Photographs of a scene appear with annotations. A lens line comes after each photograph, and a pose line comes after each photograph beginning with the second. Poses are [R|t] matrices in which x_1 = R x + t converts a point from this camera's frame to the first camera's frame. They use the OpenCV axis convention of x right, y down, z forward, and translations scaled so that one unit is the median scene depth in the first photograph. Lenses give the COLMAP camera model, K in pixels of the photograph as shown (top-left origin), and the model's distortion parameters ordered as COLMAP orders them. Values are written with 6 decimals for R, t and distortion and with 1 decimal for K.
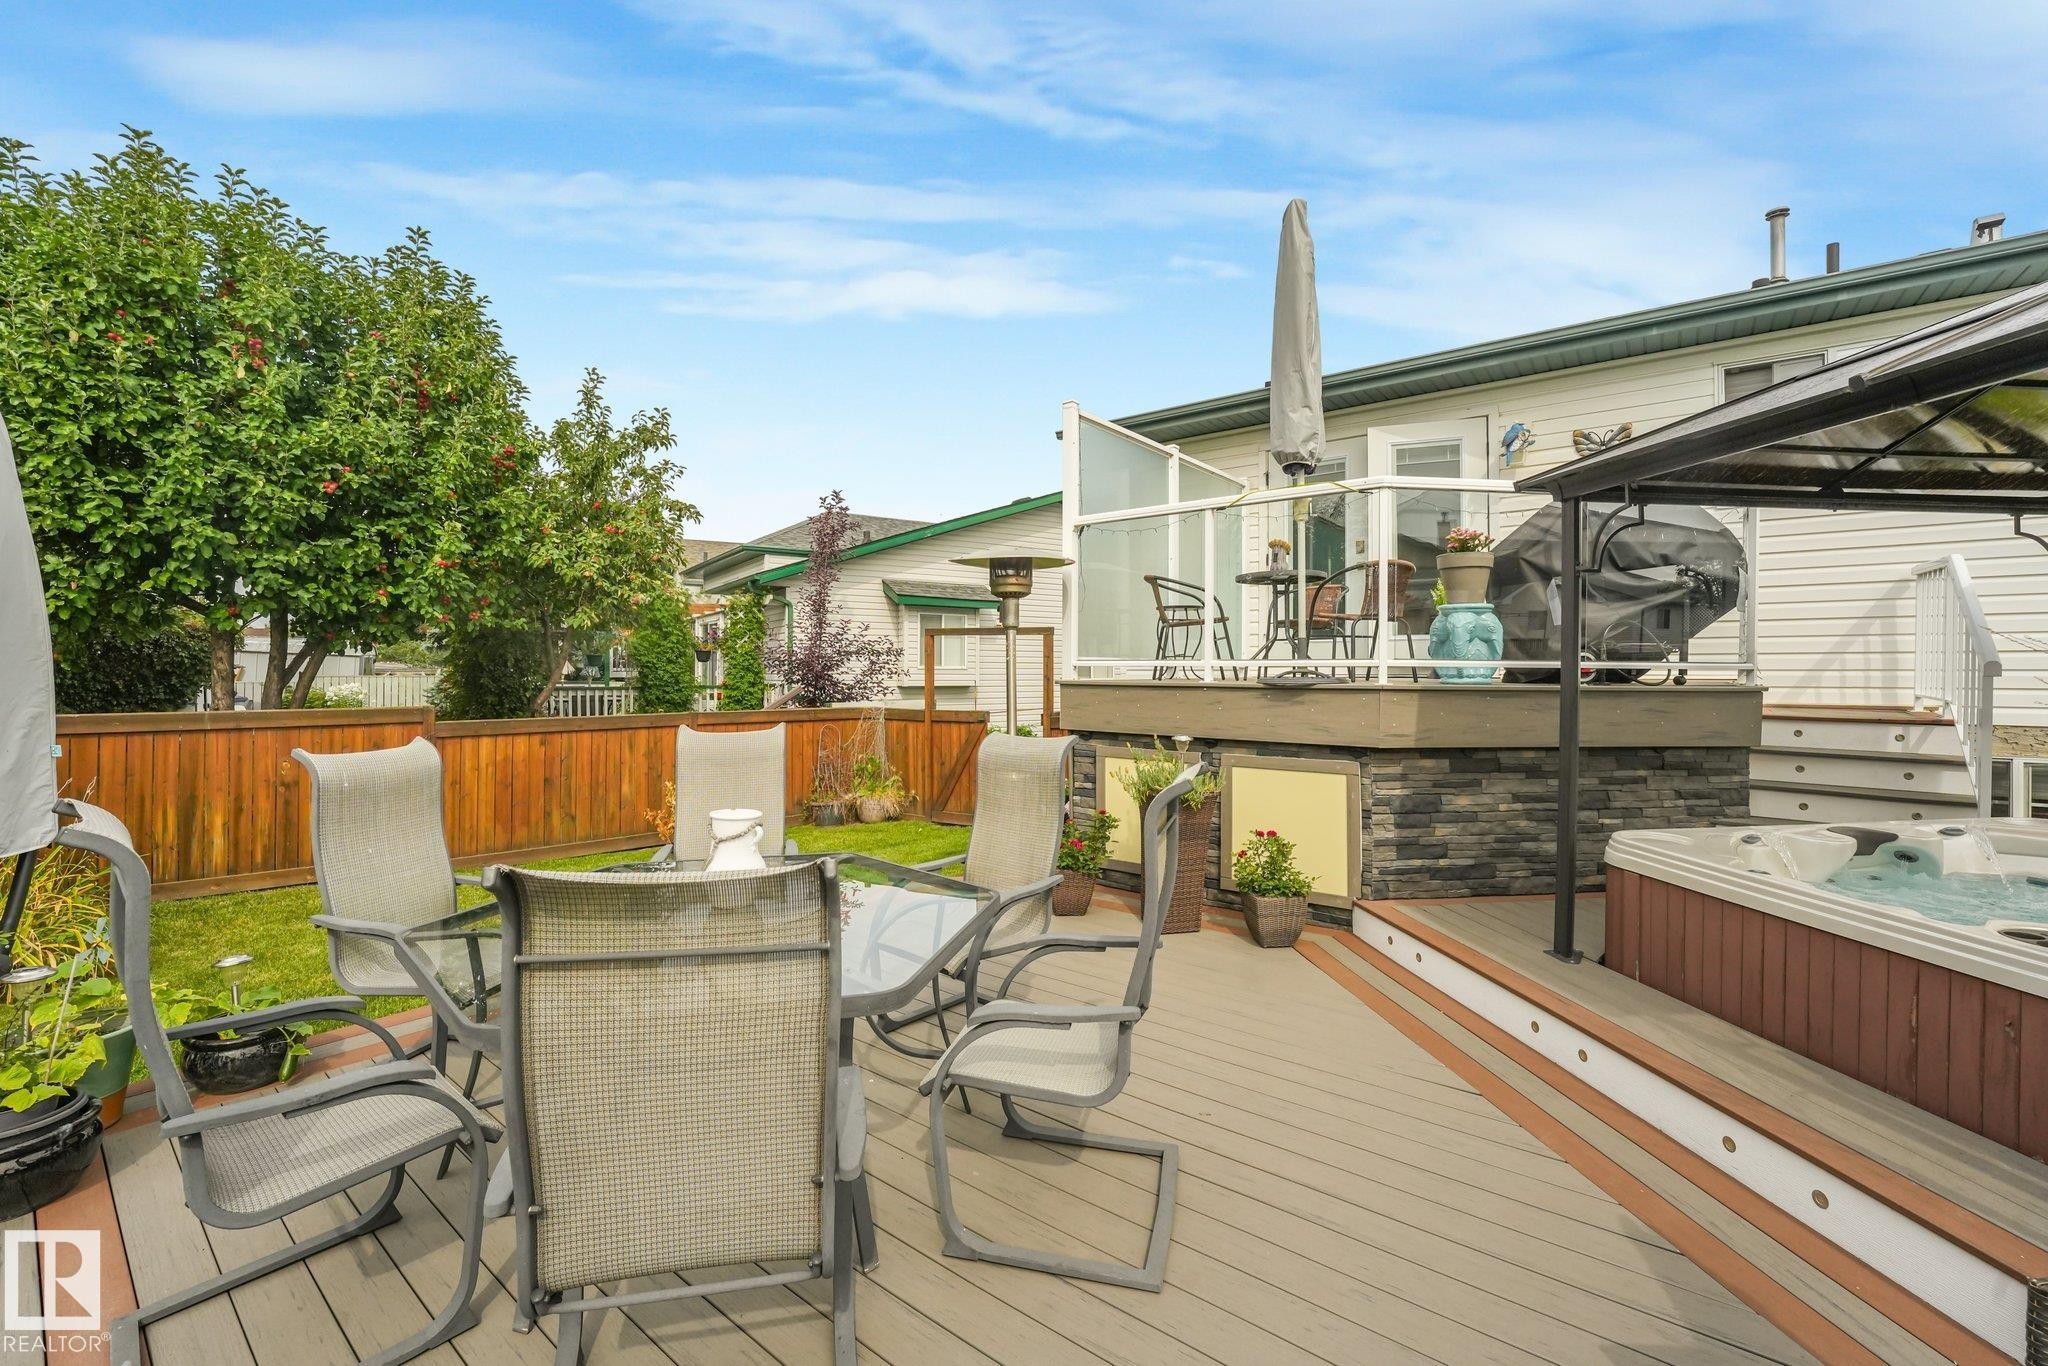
lens RADIAL K [[896.3, 0, 1024.0], [0, 896.3, 683.0], [0, 0, 1]] dist [-0.022106, -0.000068]
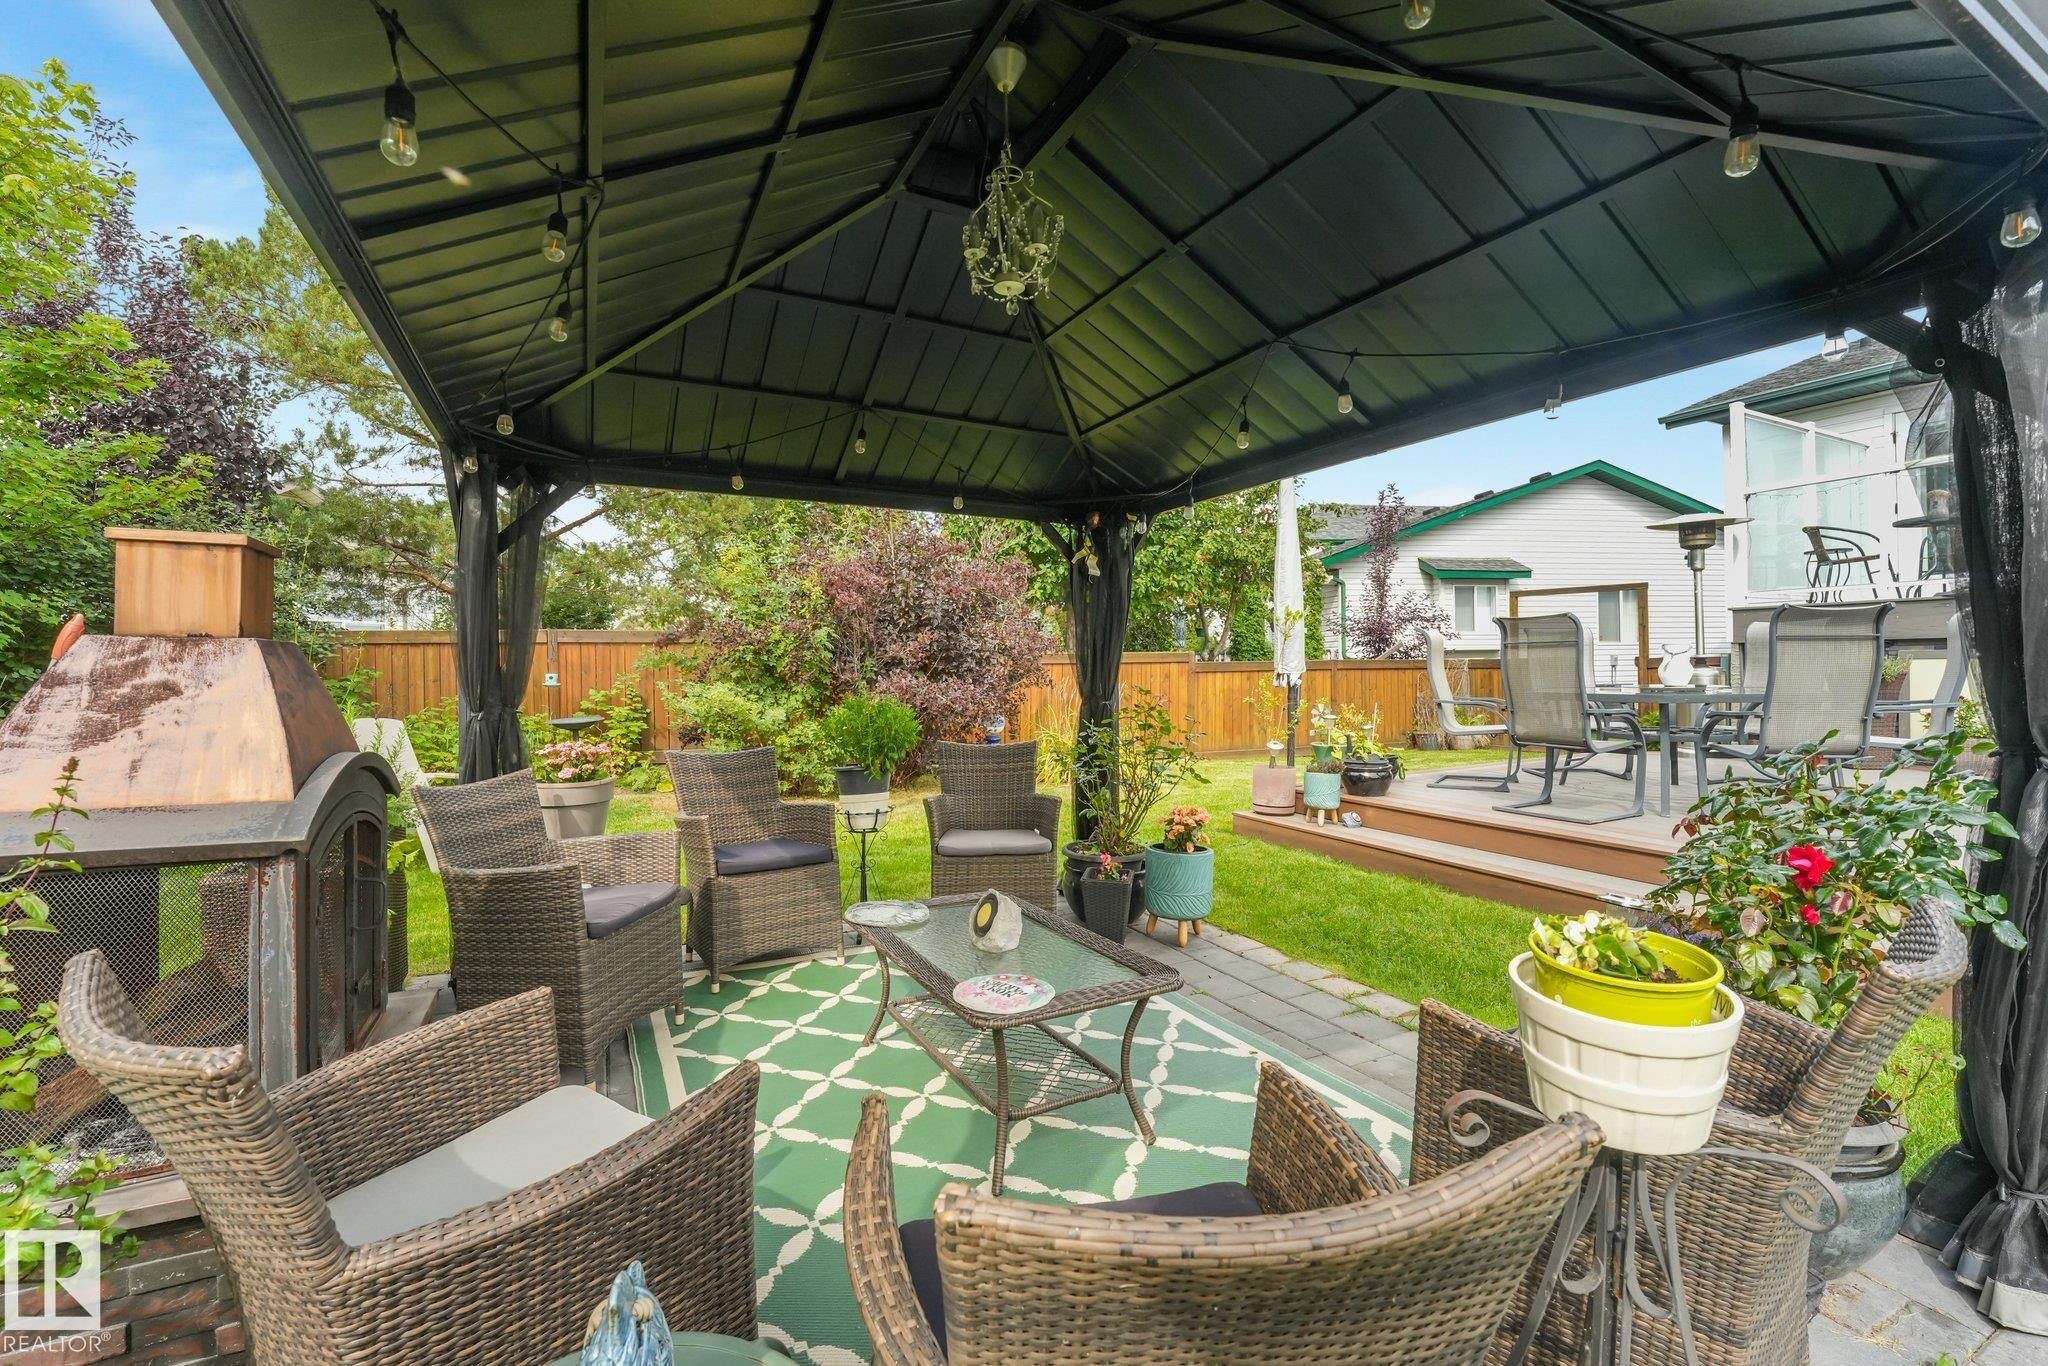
lens RADIAL K [[896.3, 0, 1024.0], [0, 896.3, 683.0], [0, 0, 1]] dist [-0.022106, -0.000068]
pose [[0.915632, -0.010690, -0.401875, -0.229268], [0.012558, 0.999919, 0.002016, 0.052342], [0.401821, -0.006893, 0.915692, -0.367123]]
